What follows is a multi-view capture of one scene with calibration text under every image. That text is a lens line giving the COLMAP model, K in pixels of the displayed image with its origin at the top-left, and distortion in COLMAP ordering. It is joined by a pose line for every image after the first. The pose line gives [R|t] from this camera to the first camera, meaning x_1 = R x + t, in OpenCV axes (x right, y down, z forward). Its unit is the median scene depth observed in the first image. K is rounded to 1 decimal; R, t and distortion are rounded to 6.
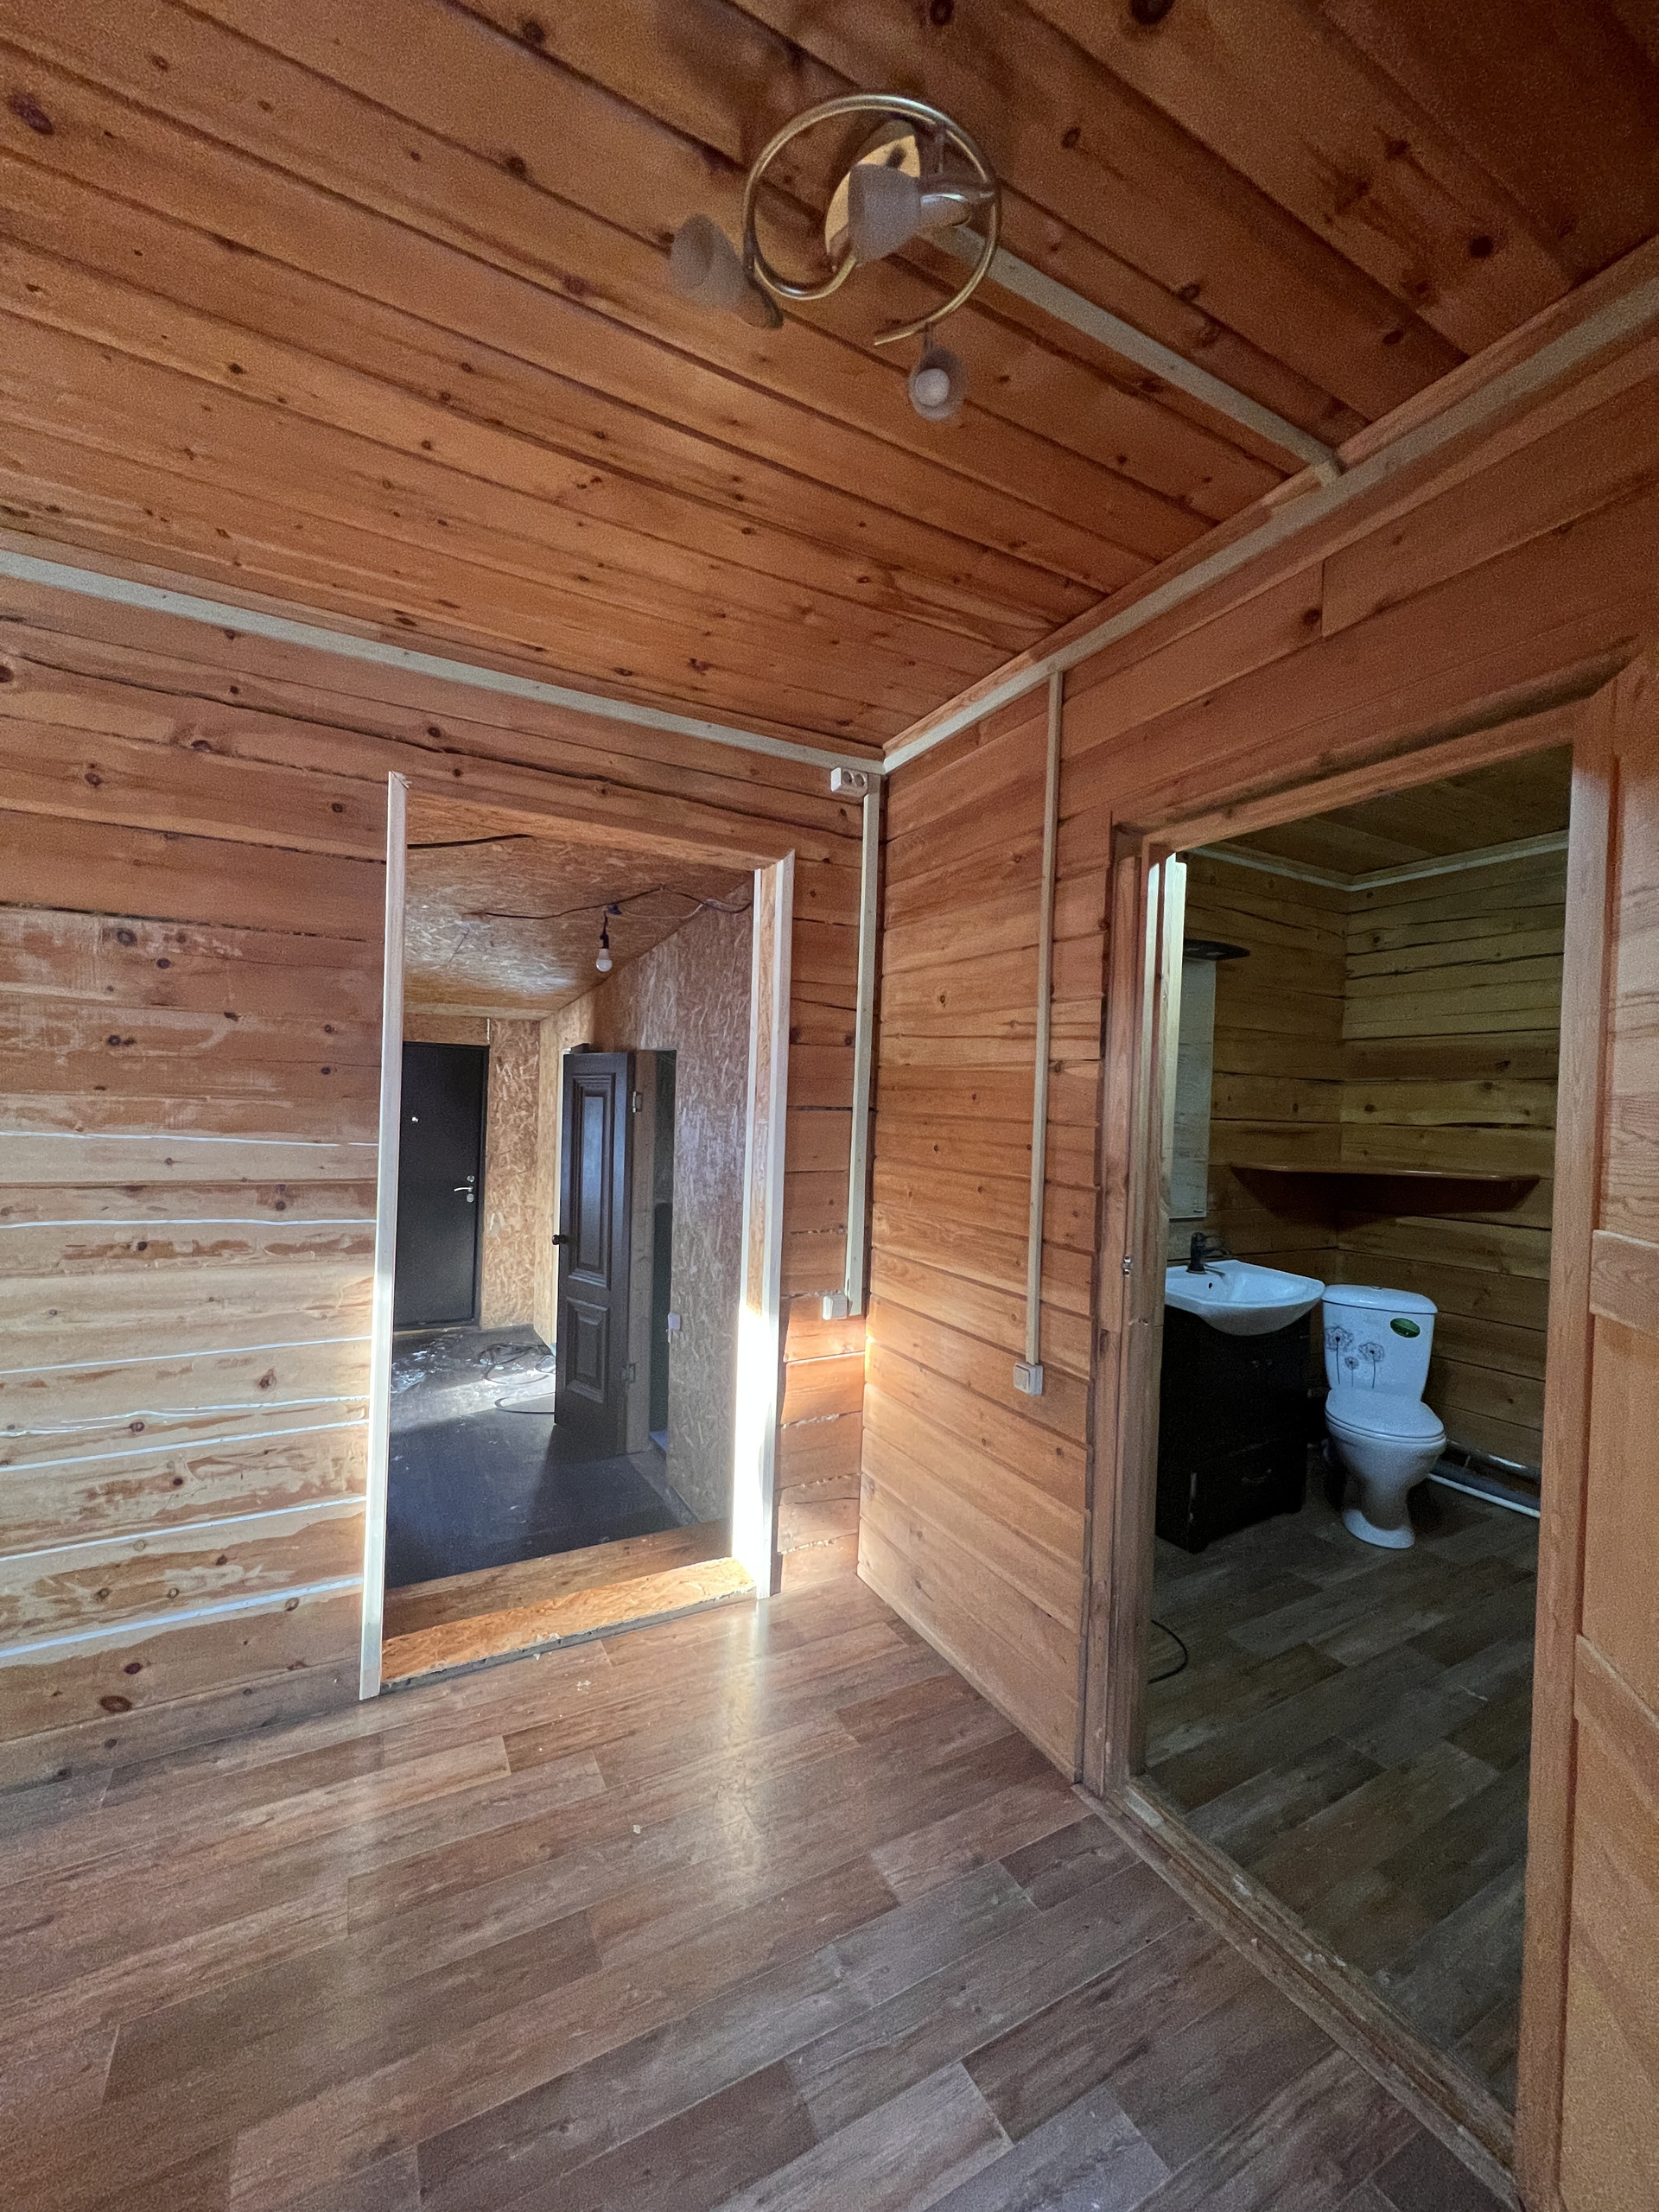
lens RADIAL K [[883.1, 0, 832.8], [0, 883.1, 1102.6], [0, 0, 1]] dist [-0.002431, 0.000997]
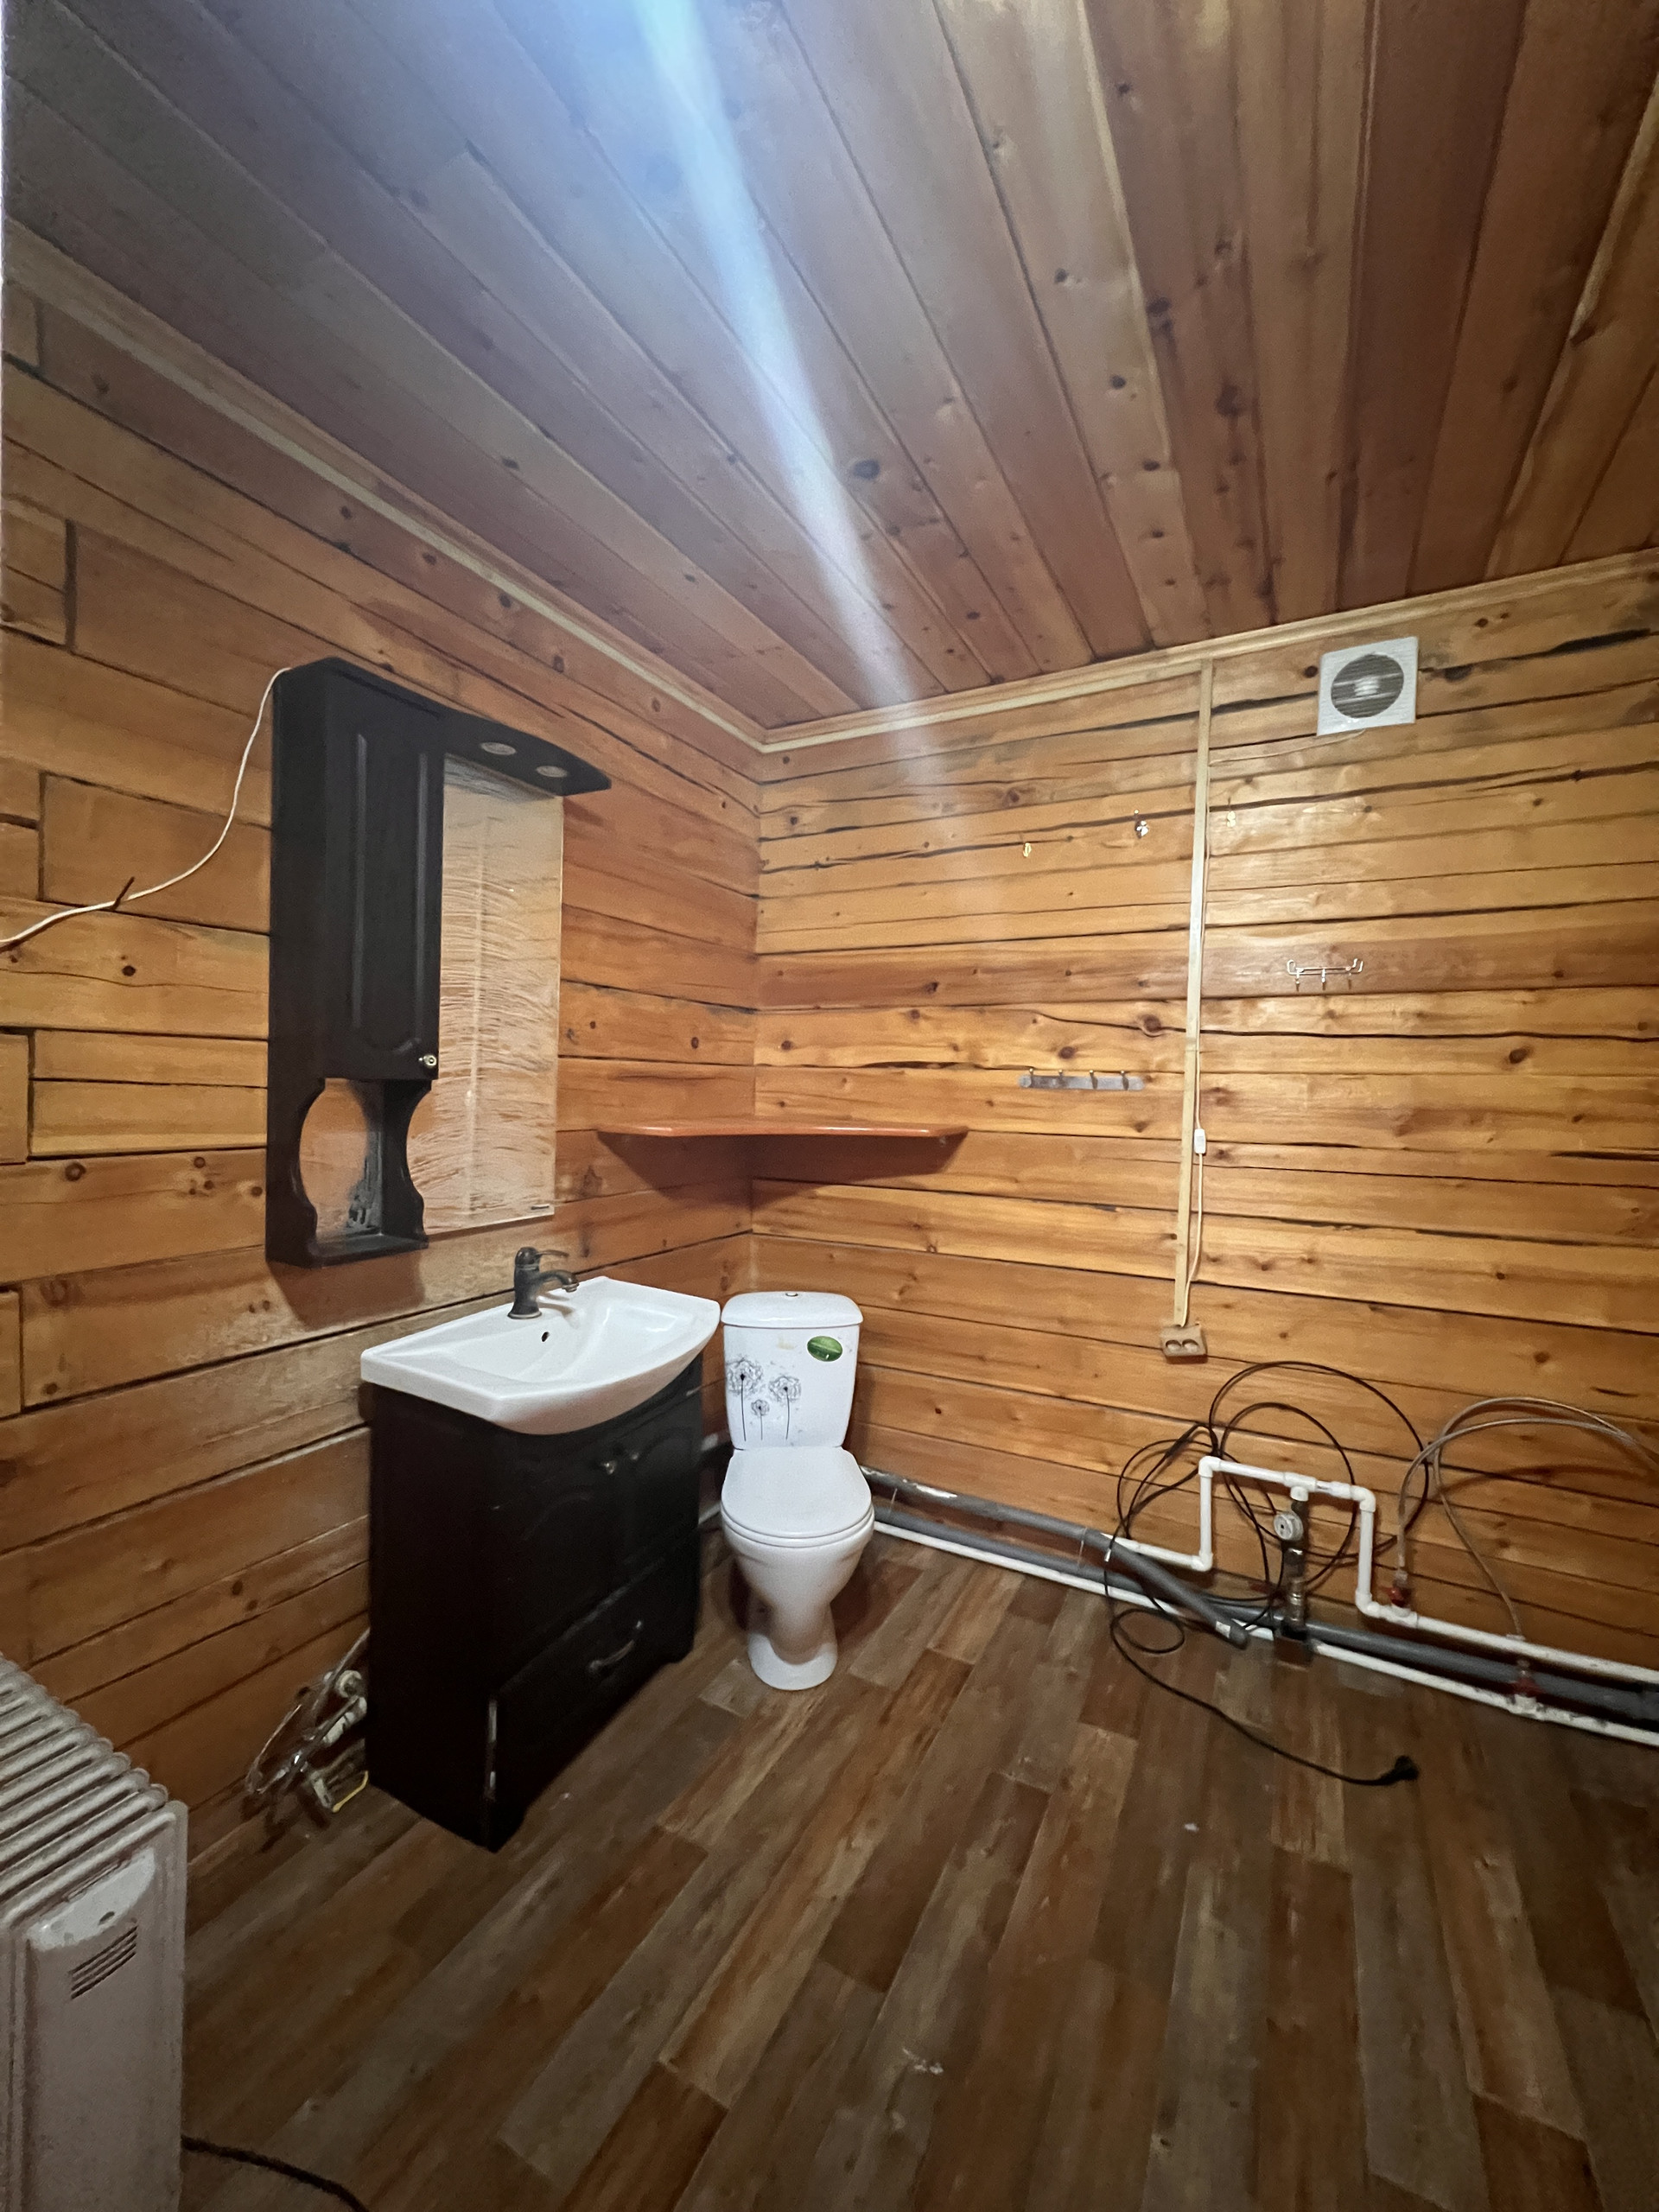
lens RADIAL K [[883.1, 0, 837.2], [0, 883.1, 1102.7], [0, 0, 1]] dist [-0.002431, 0.000997]
pose [[0.835202, -0.025168, 0.549367, 0.260723], [0.000177, 0.998965, 0.045496, 0.024127], [-0.549943, -0.037901, 0.834342, 0.392923]]
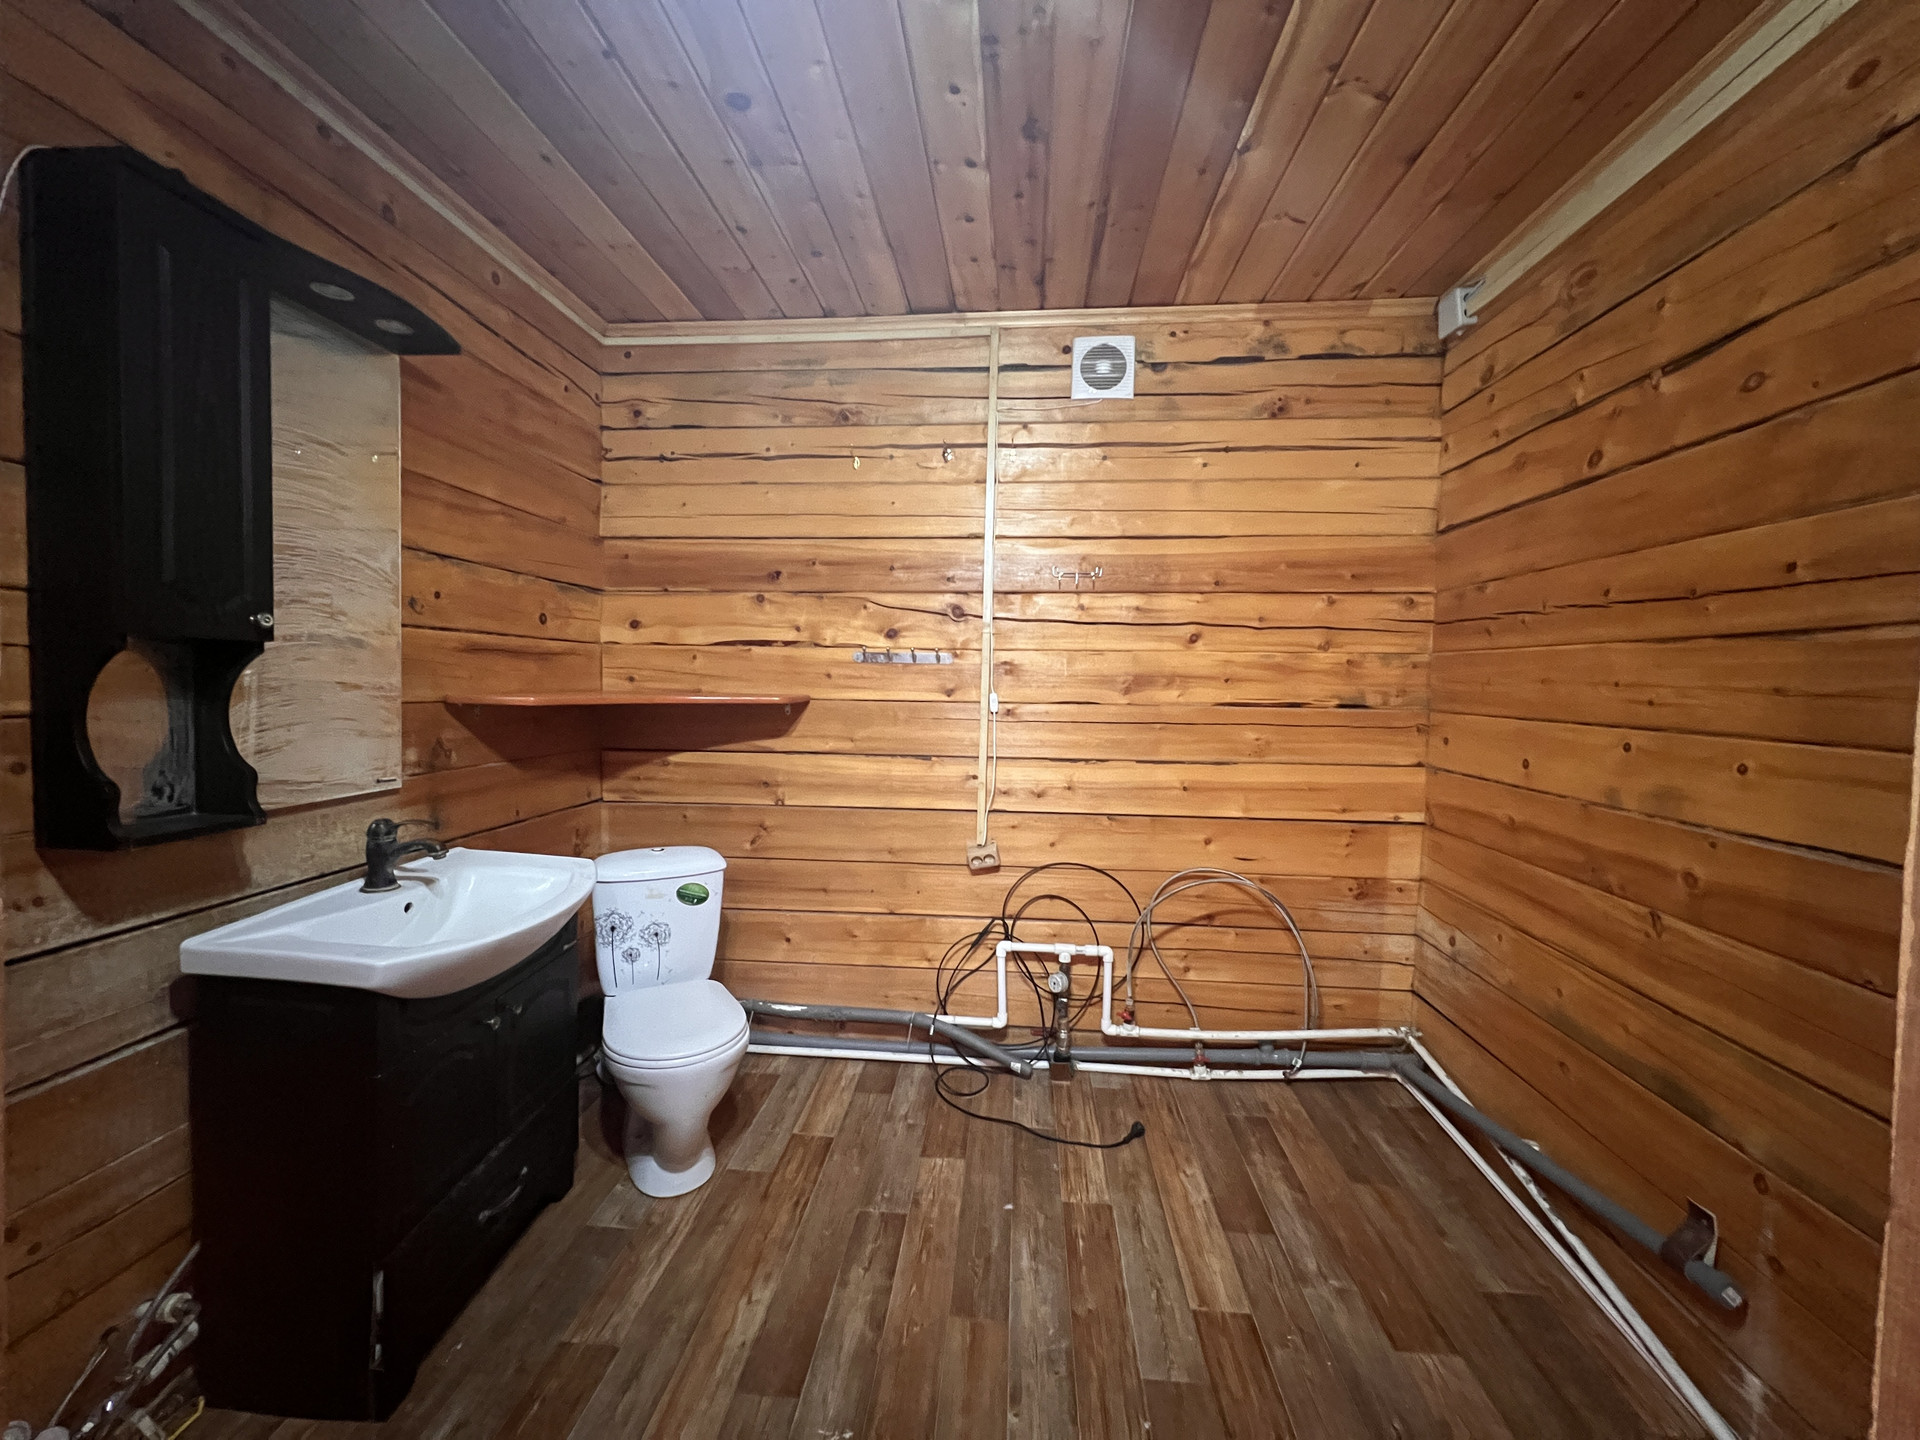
lens RADIAL K [[766.5, 0, 960.2], [0, 766.5, 714.8], [0, 0, 1]] dist [-0.002431, 0.000997]
pose [[0.552674, -0.058711, 0.831327, 0.209387], [-0.005800, 0.997220, 0.074282, 0.040202], [-0.833378, -0.045876, 0.550797, 0.410511]]
